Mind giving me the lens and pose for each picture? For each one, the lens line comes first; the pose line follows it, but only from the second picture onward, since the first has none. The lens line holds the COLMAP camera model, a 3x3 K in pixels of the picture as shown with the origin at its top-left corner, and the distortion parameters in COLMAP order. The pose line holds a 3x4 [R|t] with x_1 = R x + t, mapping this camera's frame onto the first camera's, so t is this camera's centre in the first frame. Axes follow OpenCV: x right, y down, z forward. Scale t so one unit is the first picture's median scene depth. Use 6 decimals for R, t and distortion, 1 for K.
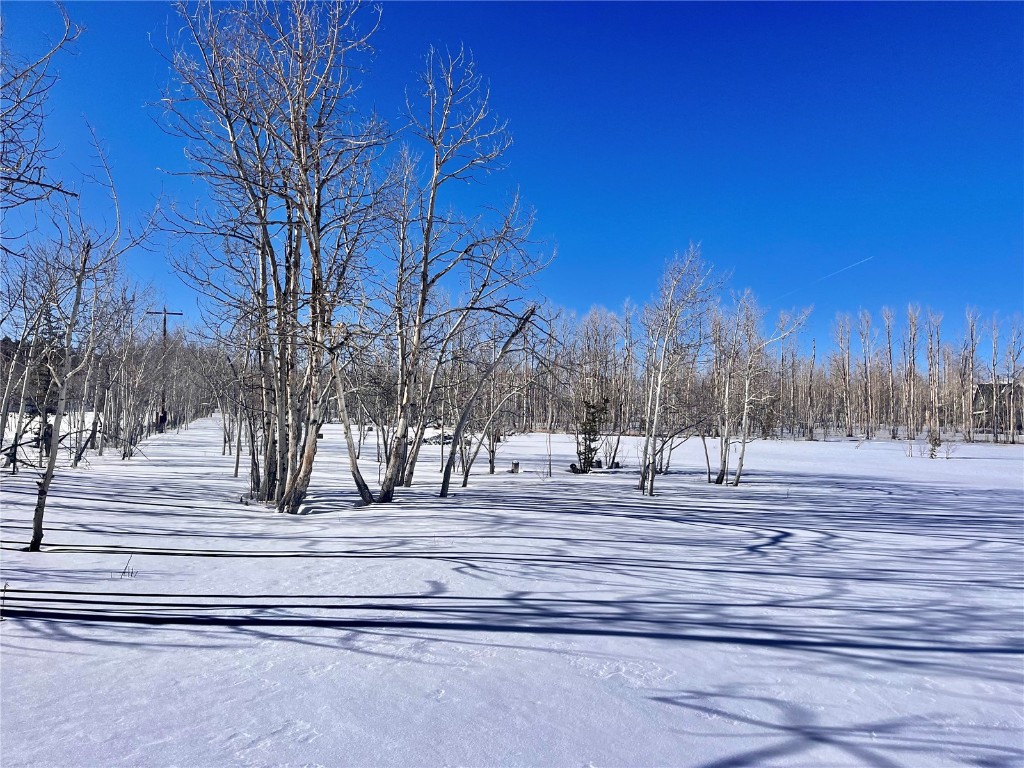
lens RADIAL K [[724.1, 0, 512.0], [0, 724.1, 384.0], [0, 0, 1]] dist [0.001334, -0.006744]
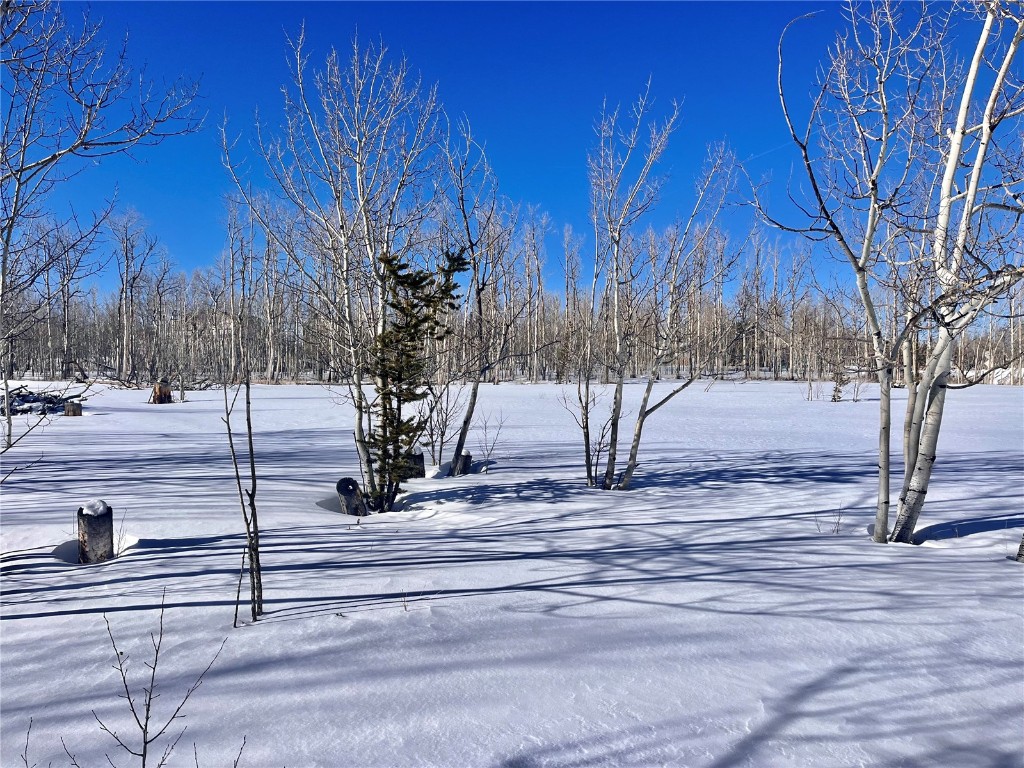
lens RADIAL K [[724.1, 0, 512.0], [0, 724.1, 384.0], [0, 0, 1]] dist [0.001334, -0.006744]
pose [[0.931672, -0.030397, 0.362027, 0.041202], [0.004695, 0.997418, 0.071664, 0.050550], [-0.363271, -0.065068, 0.929409, 0.694485]]
